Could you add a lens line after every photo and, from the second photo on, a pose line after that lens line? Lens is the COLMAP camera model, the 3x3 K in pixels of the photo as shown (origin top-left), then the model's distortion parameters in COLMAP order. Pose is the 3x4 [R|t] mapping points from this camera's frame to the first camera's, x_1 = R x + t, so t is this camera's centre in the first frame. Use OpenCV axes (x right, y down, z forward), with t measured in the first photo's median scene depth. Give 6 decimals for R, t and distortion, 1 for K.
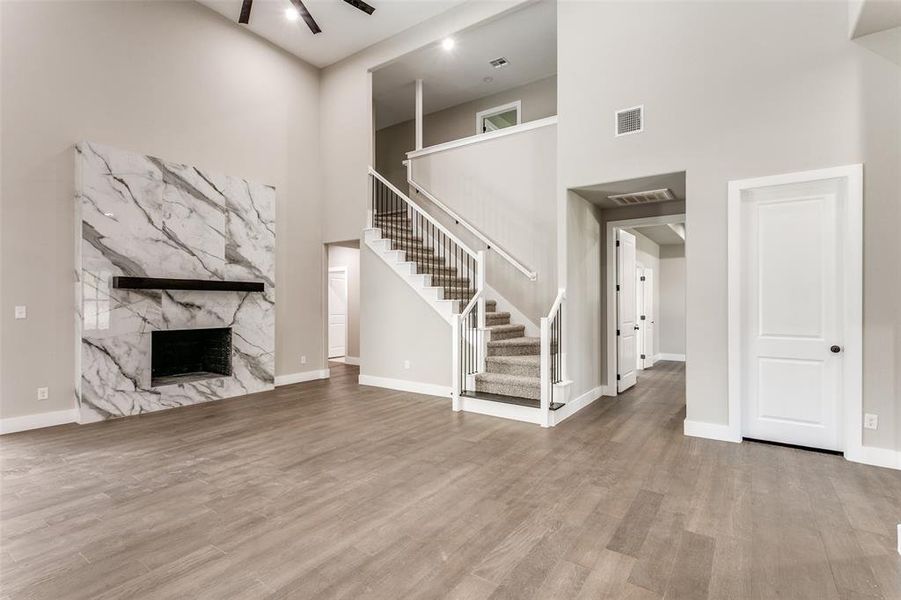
lens RADIAL K [[432.5, 0, 450.0], [0, 432.5, 303.4], [0, 0, 1]] dist [0.002152, -0.000014]
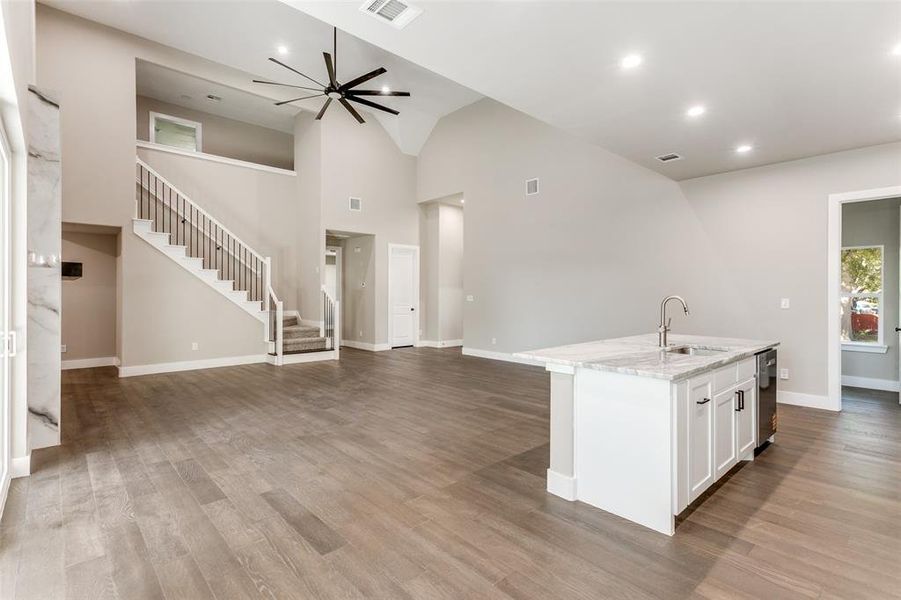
lens RADIAL K [[432.5, 0, 450.1], [0, 432.5, 295.3], [0, 0, 1]] dist [0.002152, -0.000014]
pose [[0.216194, -0.003953, 0.976343, -1.478781], [0.002482, 0.999991, 0.003499, 0.003337], [-0.976347, 0.001667, 0.216201, 0.121754]]
